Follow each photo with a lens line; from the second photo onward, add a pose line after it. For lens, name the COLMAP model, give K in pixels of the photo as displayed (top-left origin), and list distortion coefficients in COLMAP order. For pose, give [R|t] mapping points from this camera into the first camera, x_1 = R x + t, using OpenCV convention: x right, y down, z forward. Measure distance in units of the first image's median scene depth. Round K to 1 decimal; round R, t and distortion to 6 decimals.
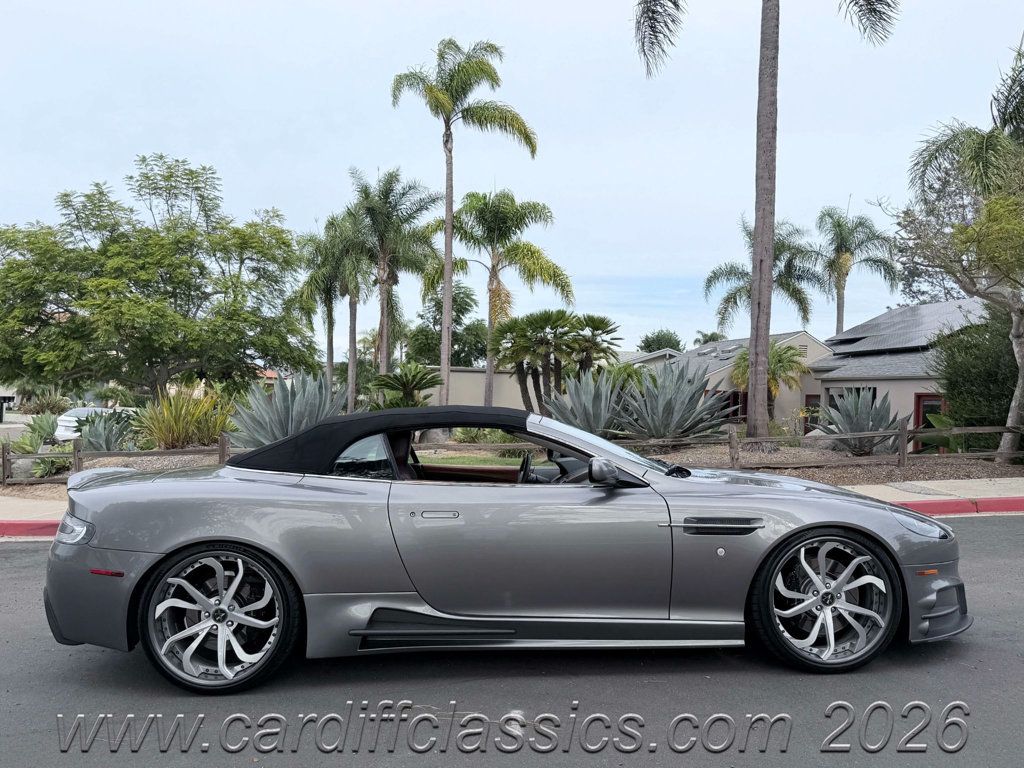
lens RADIAL K [[858.9, 0, 513.2], [0, 858.9, 390.8], [0, 0, 1]] dist [0.068094, -0.092931]
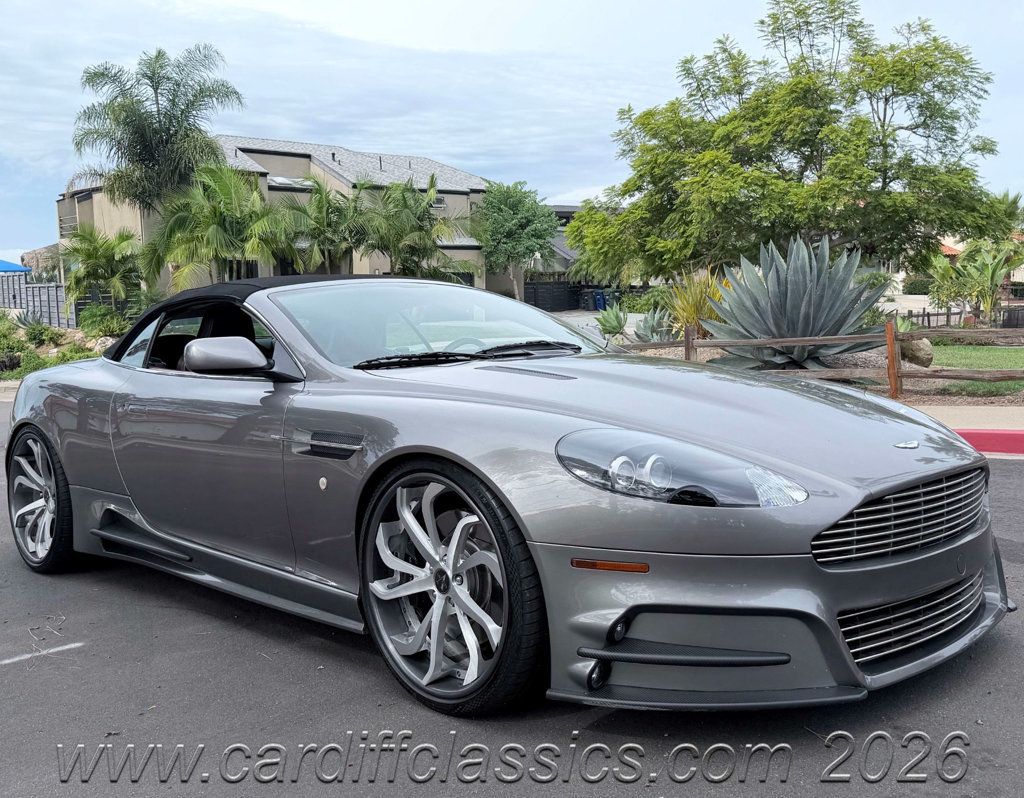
lens RADIAL K [[1031.7, 0, 528.9], [0, 1031.7, 402.7], [0, 0, 1]] dist [0.057647, 0.000000]
pose [[0.667524, 0.034946, -0.743768, 0.294236], [0.055440, 0.993793, 0.096451, 0.020341], [0.742522, -0.105618, 0.661442, 0.198796]]
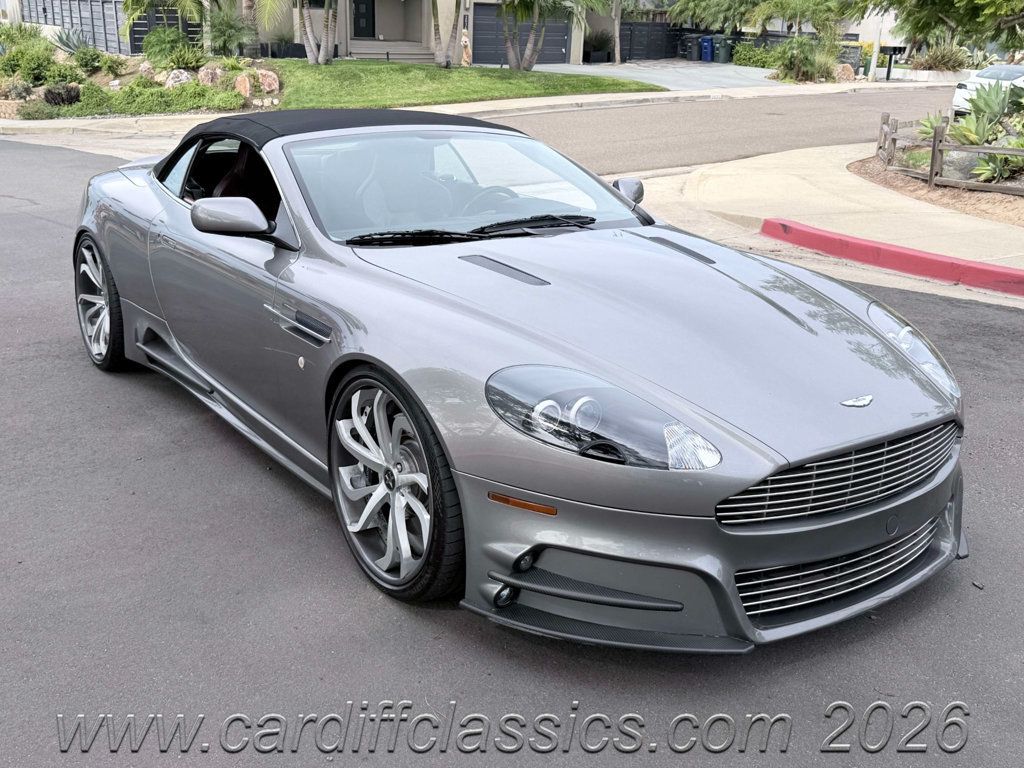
lens RADIAL K [[1032.3, 0, 501.6], [0, 1032.3, 392.0], [0, 0, 1]] dist [0.019943, 0.000000]
pose [[0.656229, 0.241885, -0.714741, -0.177665], [0.004689, 0.945902, 0.324420, -0.011500], [0.754547, -0.216245, 0.619594, 0.175200]]
